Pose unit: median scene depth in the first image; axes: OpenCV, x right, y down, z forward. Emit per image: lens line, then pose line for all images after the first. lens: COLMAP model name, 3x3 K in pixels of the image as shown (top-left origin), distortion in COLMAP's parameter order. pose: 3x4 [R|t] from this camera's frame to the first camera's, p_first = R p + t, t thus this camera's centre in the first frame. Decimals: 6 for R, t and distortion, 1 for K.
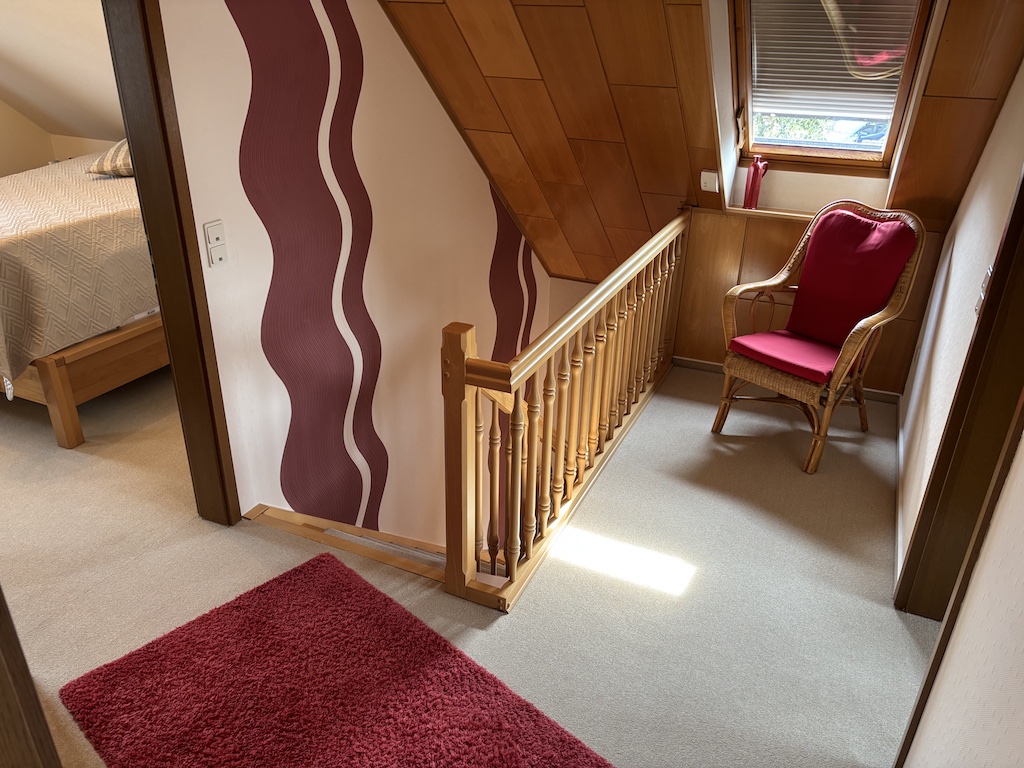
lens RADIAL K [[778.2, 0, 510.8], [0, 778.2, 384.3], [0, 0, 1]] dist [0.023095, -0.026137]
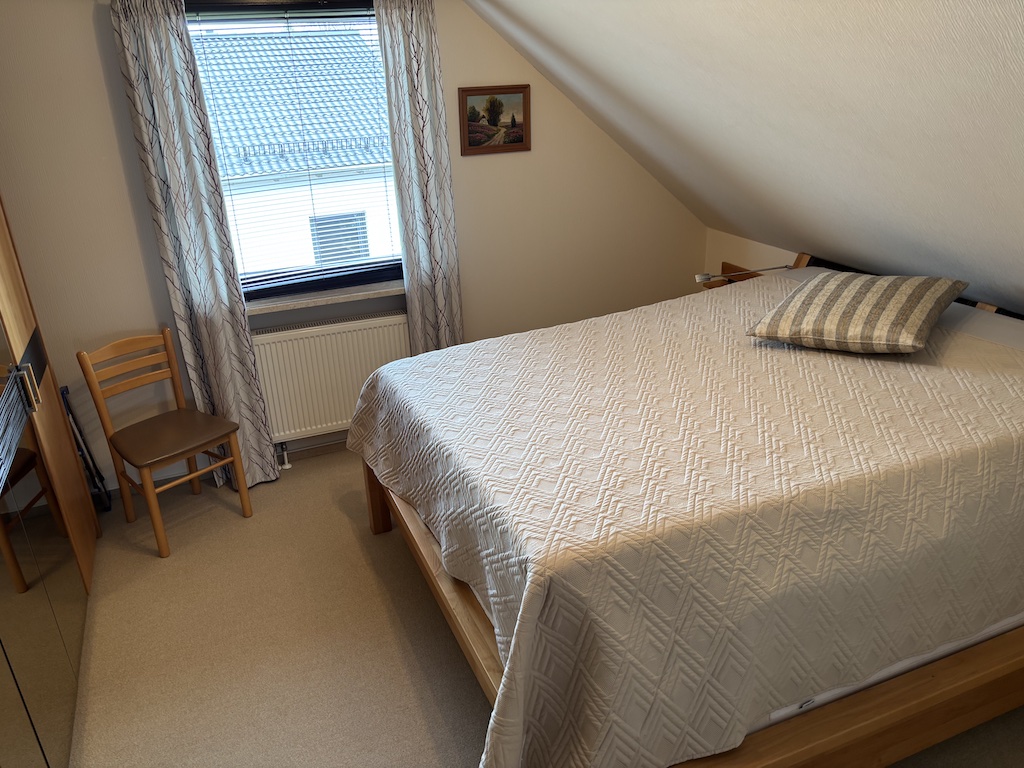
lens RADIAL K [[778.2, 0, 514.1], [0, 778.2, 383.3], [0, 0, 1]] dist [0.023095, -0.026137]
pose [[0.739088, 0.232442, -0.632234, -0.315054], [-0.254569, 0.965354, 0.057320, -0.240822], [0.623653, 0.118582, 0.772655, 0.474597]]
